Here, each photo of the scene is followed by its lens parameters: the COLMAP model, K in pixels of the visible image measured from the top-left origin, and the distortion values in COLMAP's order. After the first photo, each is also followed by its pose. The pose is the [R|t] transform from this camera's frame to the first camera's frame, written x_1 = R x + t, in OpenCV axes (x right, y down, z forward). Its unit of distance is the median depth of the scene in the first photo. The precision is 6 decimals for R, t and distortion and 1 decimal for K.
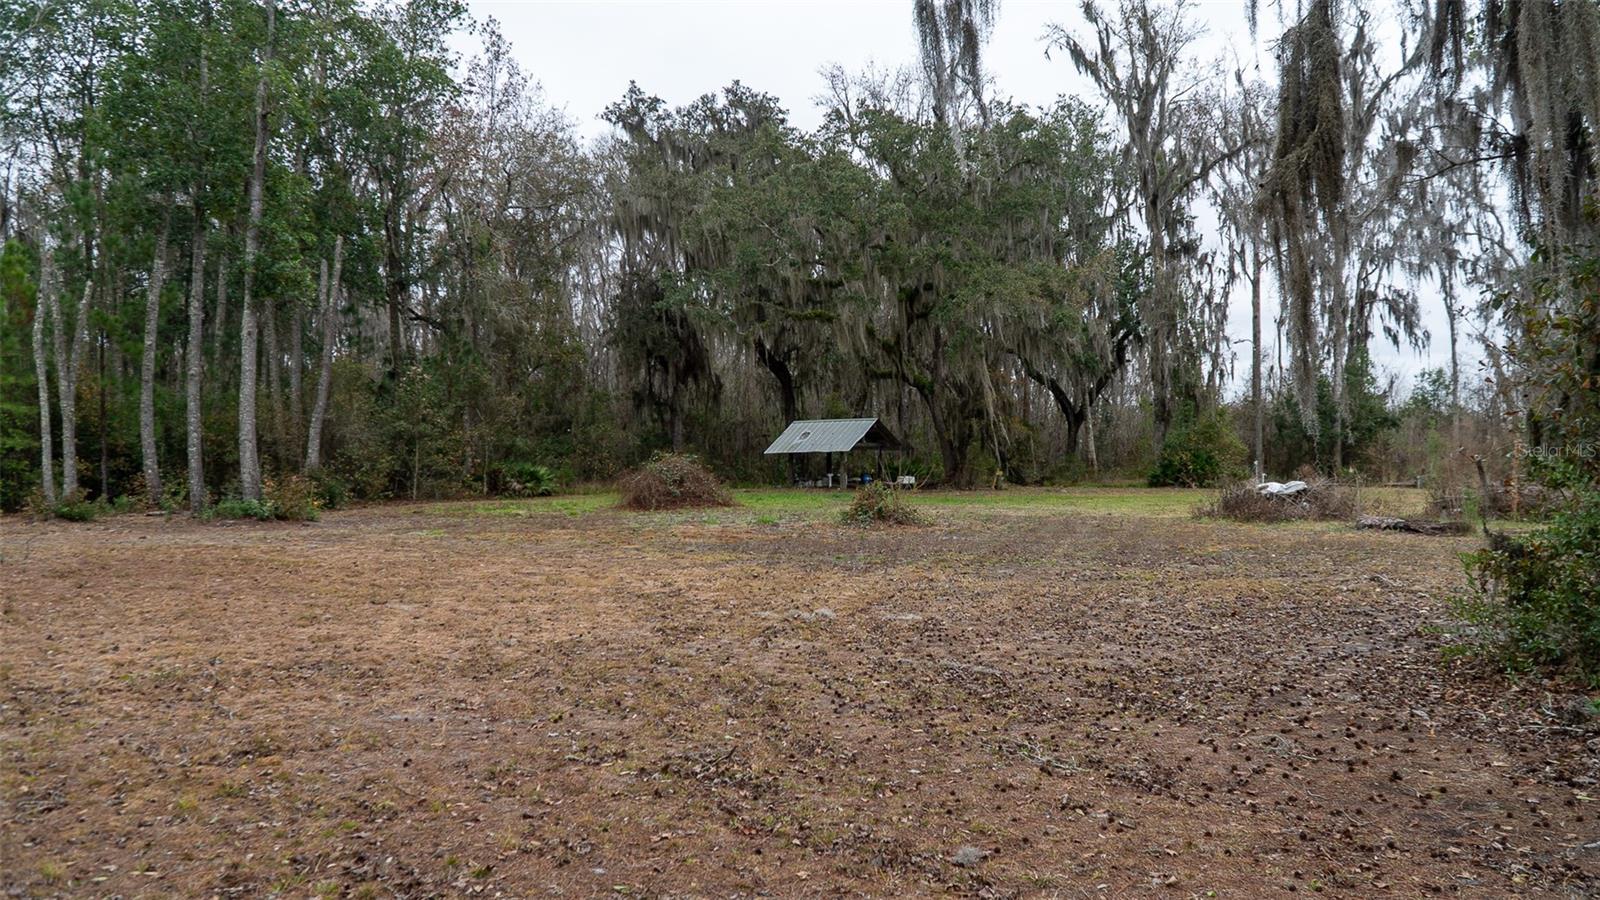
lens RADIAL K [[1290.0, 0, 800.0], [0, 1290.0, 450.0], [0, 0, 1]] dist [0.004410, 0.001093]
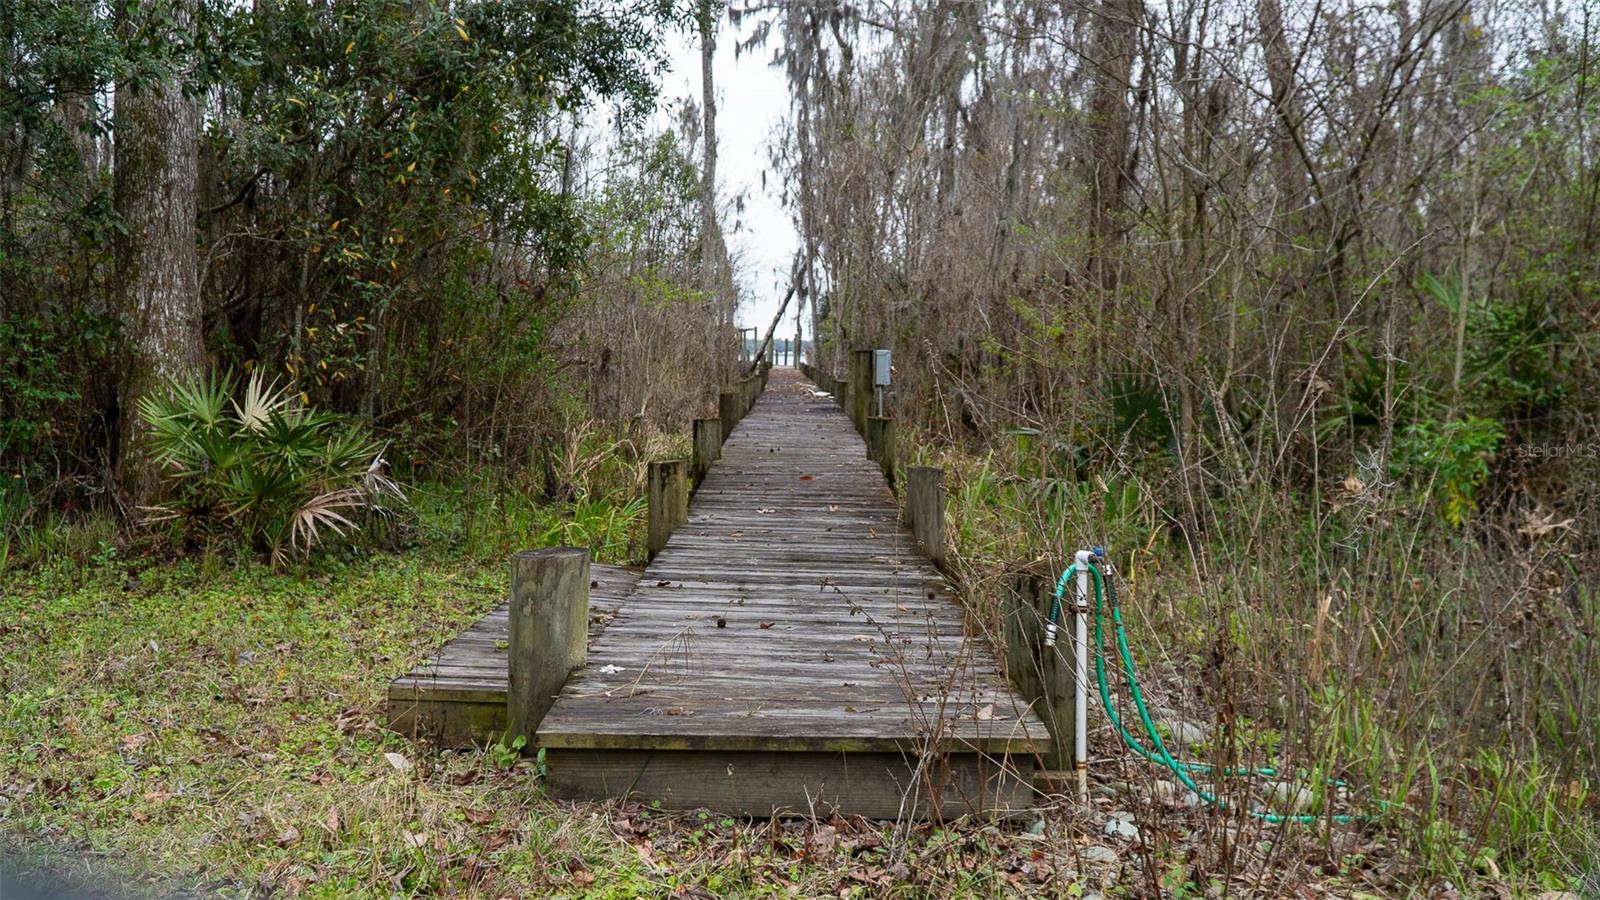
lens RADIAL K [[1351.0, 0, 800.0], [0, 1351.0, 450.0], [0, 0, 1]] dist [-0.002454, -0.002724]
pose [[0.812663, -0.012015, 0.582610, 0.350933], [-0.029369, 0.997672, 0.061540, 0.009717], [-0.581994, -0.067121, 0.810418, 0.777901]]
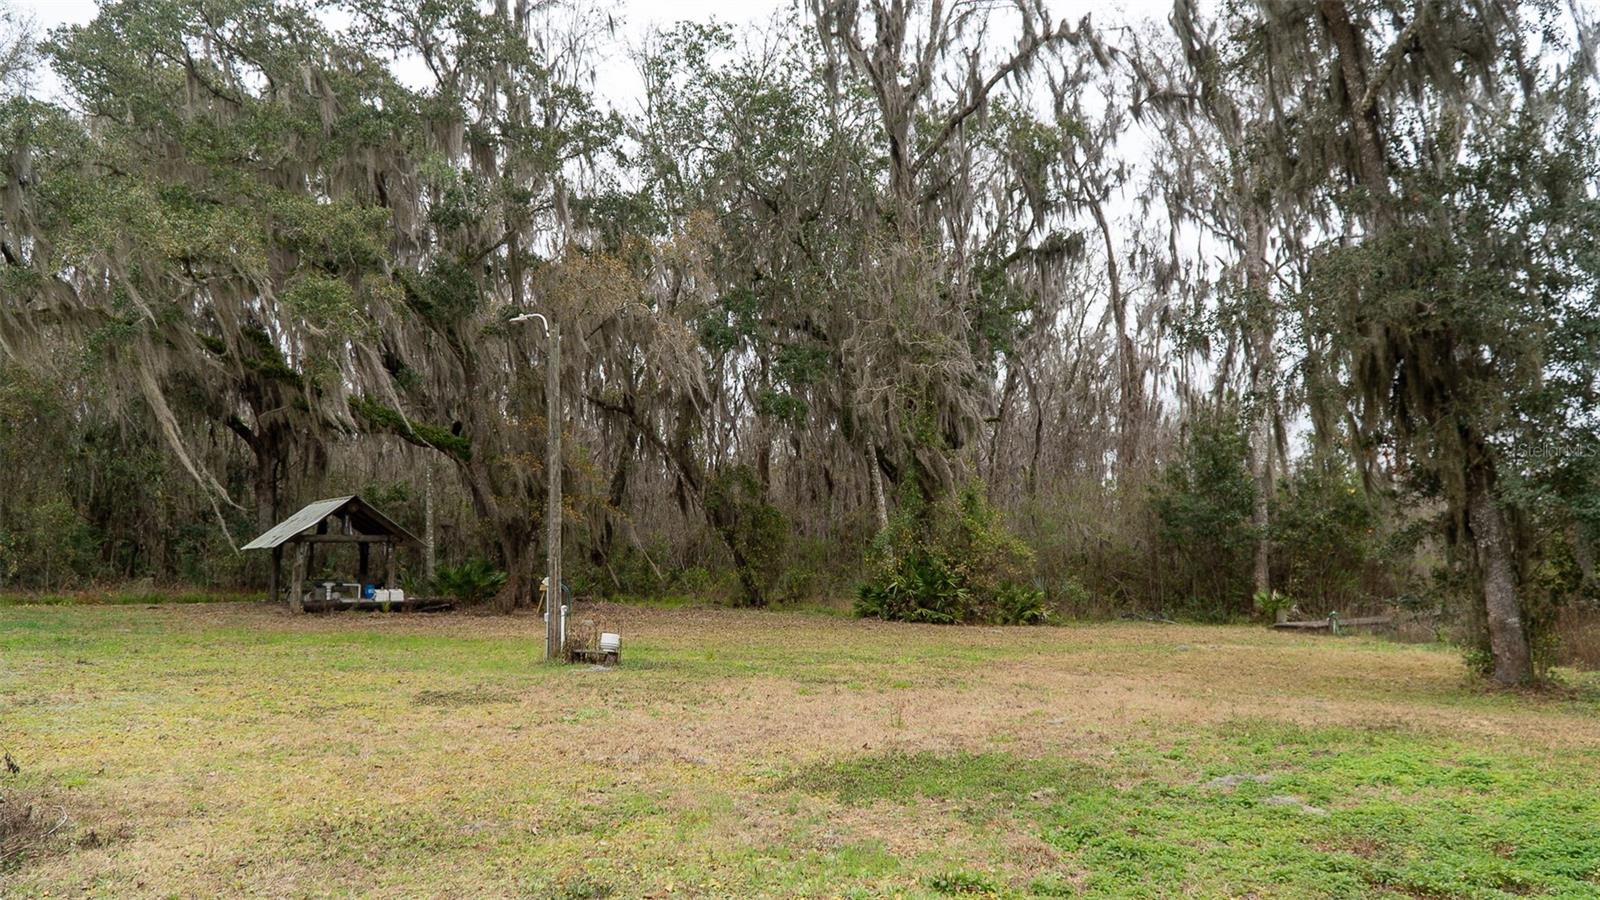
lens RADIAL K [[1290.0, 0, 800.0], [0, 1290.0, 450.0], [0, 0, 1]] dist [0.004410, 0.001093]
pose [[0.968331, -0.005219, -0.249615, 0.322408], [-0.014084, 0.997048, -0.075481, -0.002520], [0.249272, 0.076606, 0.965399, 0.339395]]
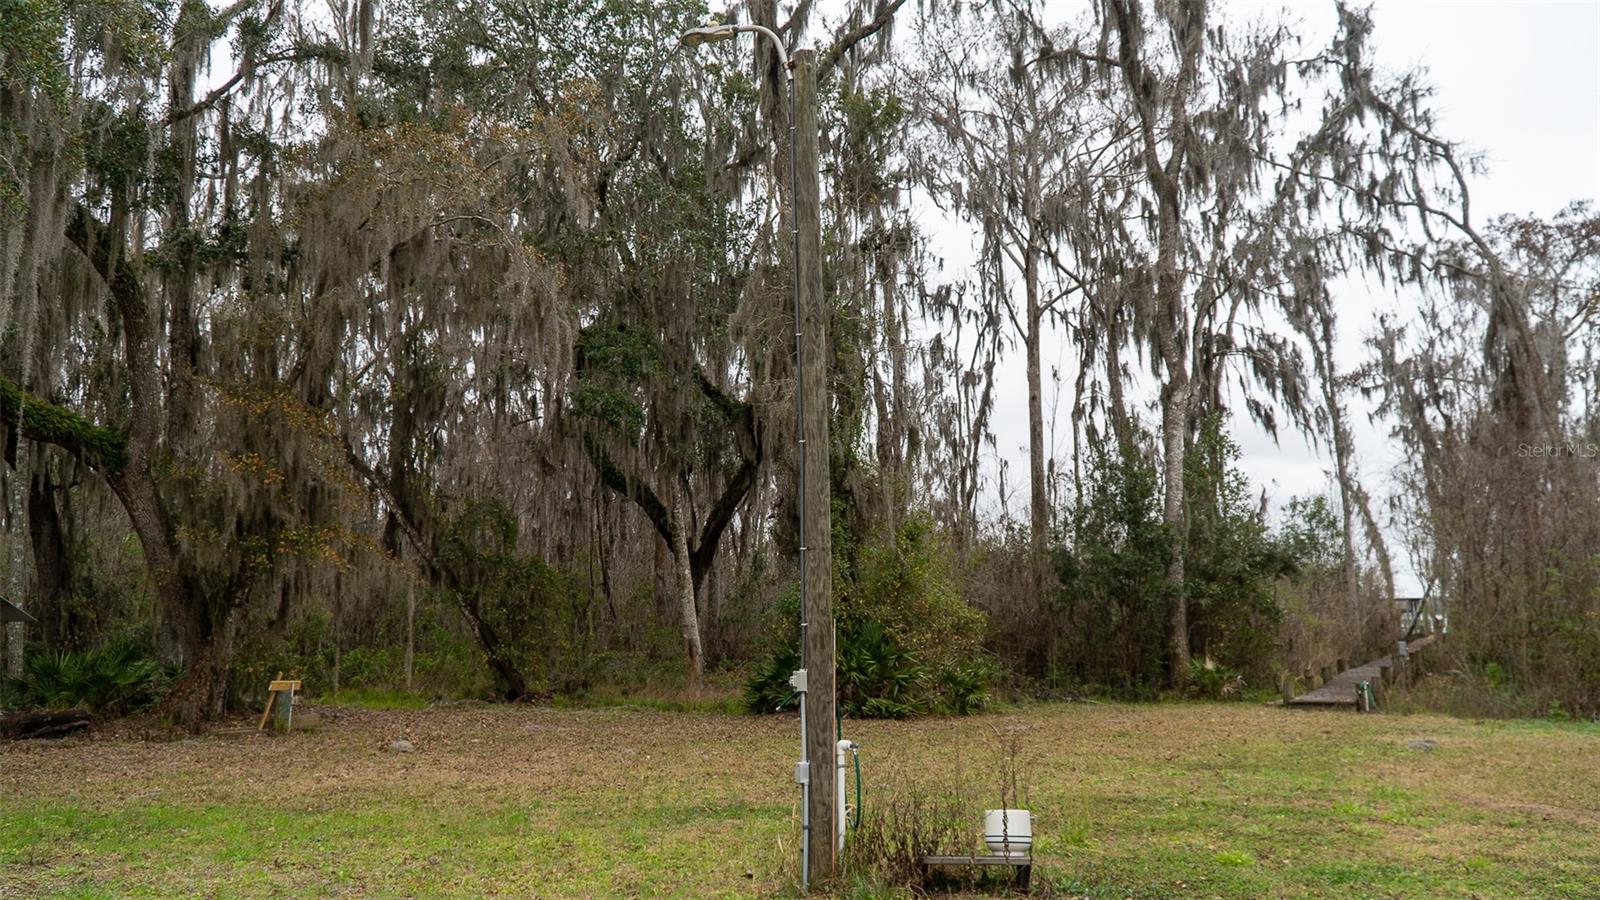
lens RADIAL K [[1290.0, 0, 800.0], [0, 1290.0, 450.0], [0, 0, 1]] dist [0.004410, 0.001093]
pose [[0.992726, 0.013054, 0.119684, 0.195062], [0.003268, 0.990817, -0.135170, 0.001107], [-0.120350, 0.134578, 0.983567, 0.479949]]
